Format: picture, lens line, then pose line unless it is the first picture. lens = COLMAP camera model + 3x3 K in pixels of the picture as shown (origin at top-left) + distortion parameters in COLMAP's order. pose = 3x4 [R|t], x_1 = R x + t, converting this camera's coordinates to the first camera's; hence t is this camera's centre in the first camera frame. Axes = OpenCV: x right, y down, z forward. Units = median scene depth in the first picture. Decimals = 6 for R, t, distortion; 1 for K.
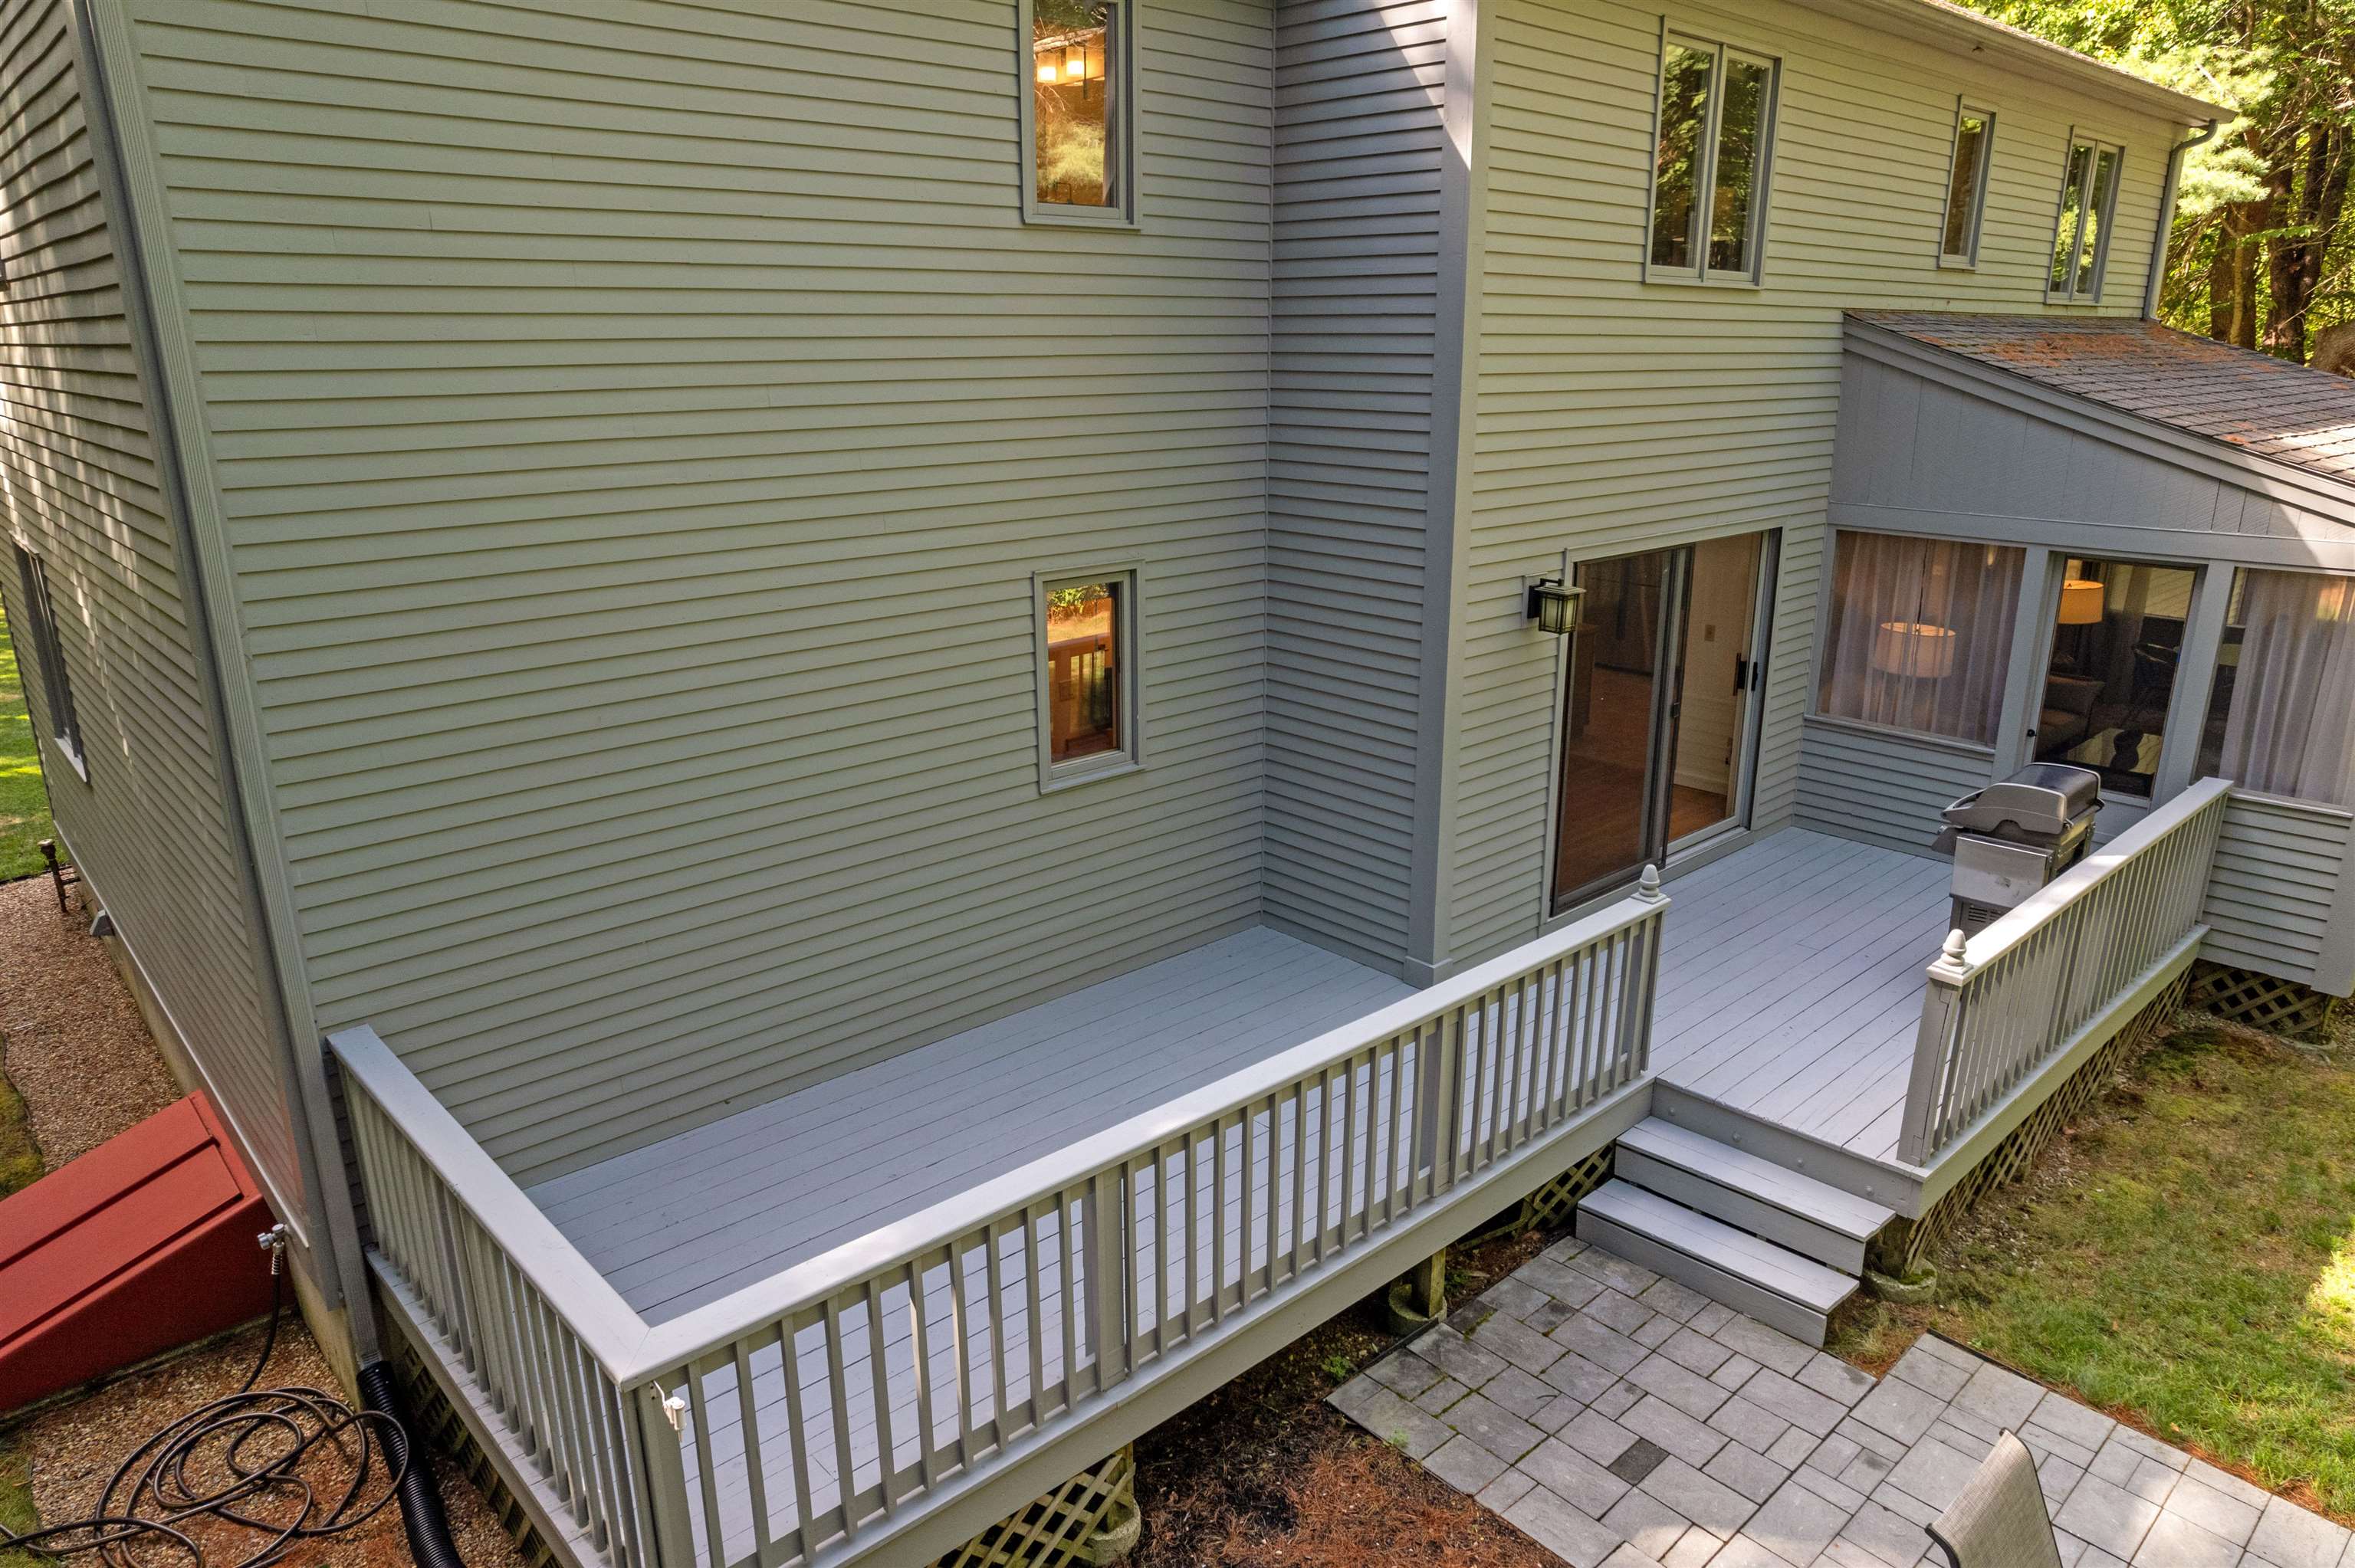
lens RADIAL K [[1507.4, 0, 1182.5], [0, 1507.4, 781.7], [0, 0, 1]] dist [-0.078553, 0.070142]
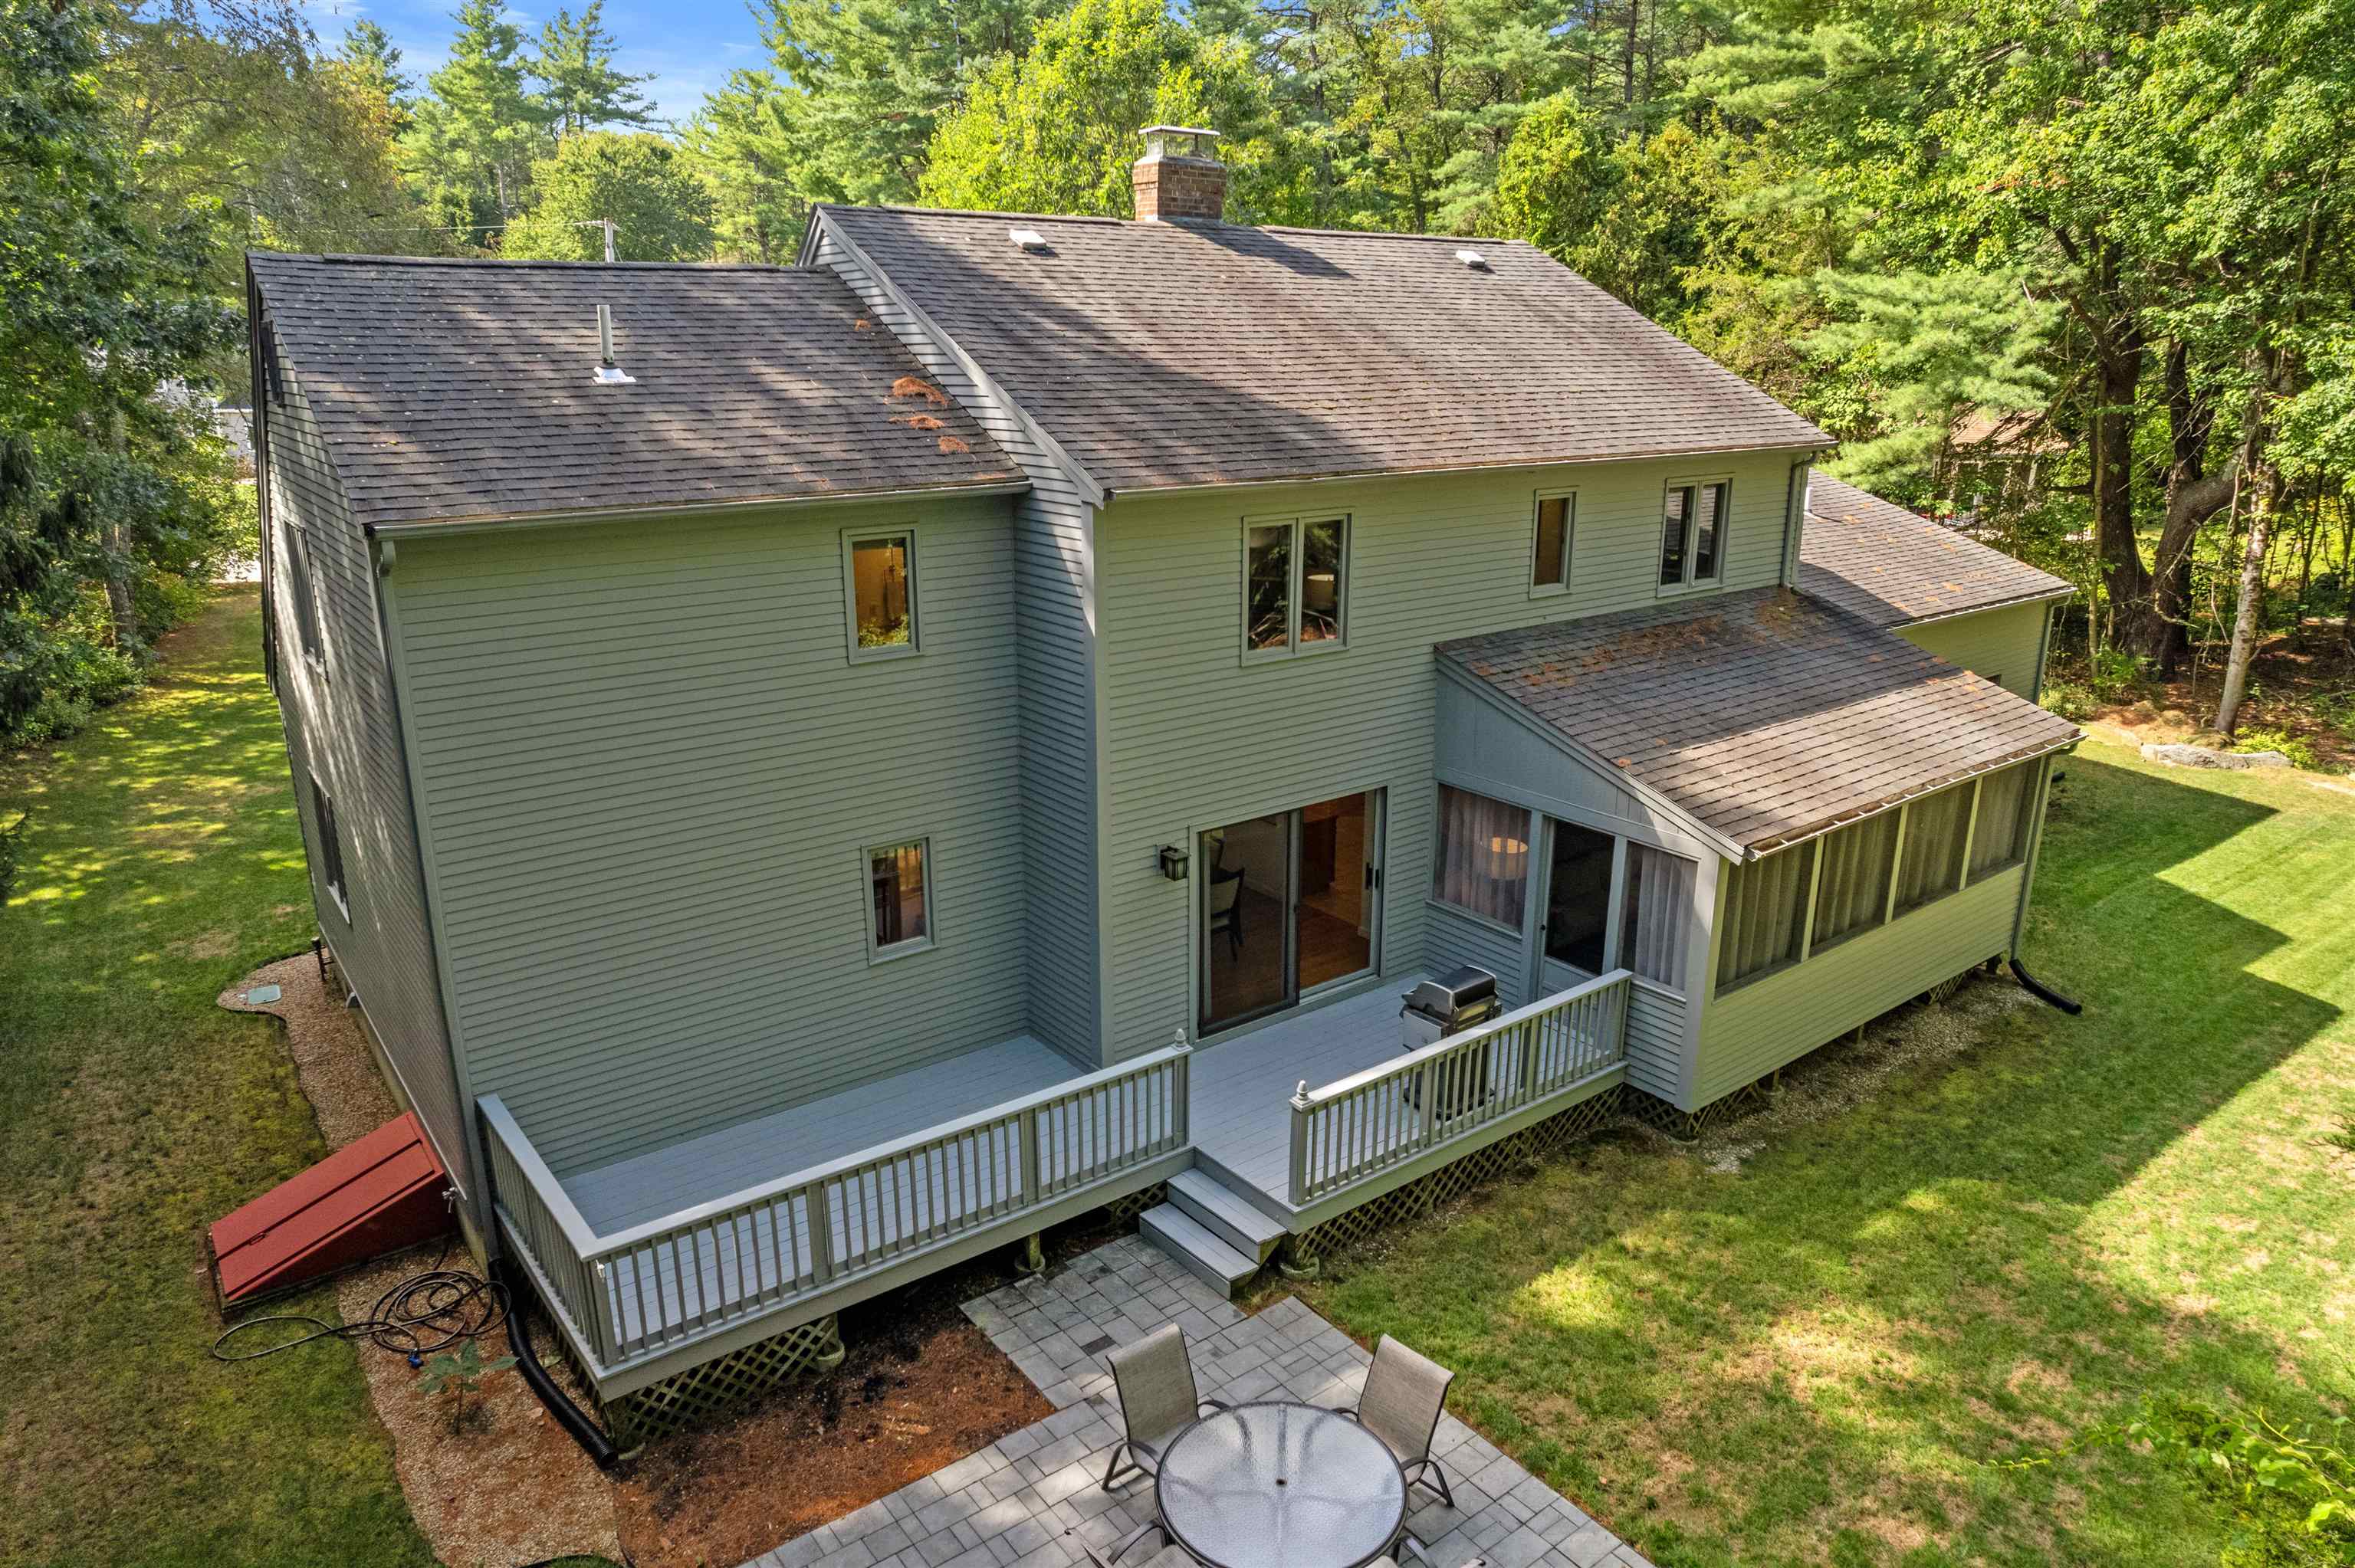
lens RADIAL K [[1507.4, 0, 1182.5], [0, 1507.4, 781.7], [0, 0, 1]] dist [-0.078553, 0.070142]
pose [[0.995714, 0.027012, -0.088455, 0.504657], [-0.026855, 0.999635, 0.002971, -0.267016], [0.088503, -0.000583, 0.996076, -0.859728]]
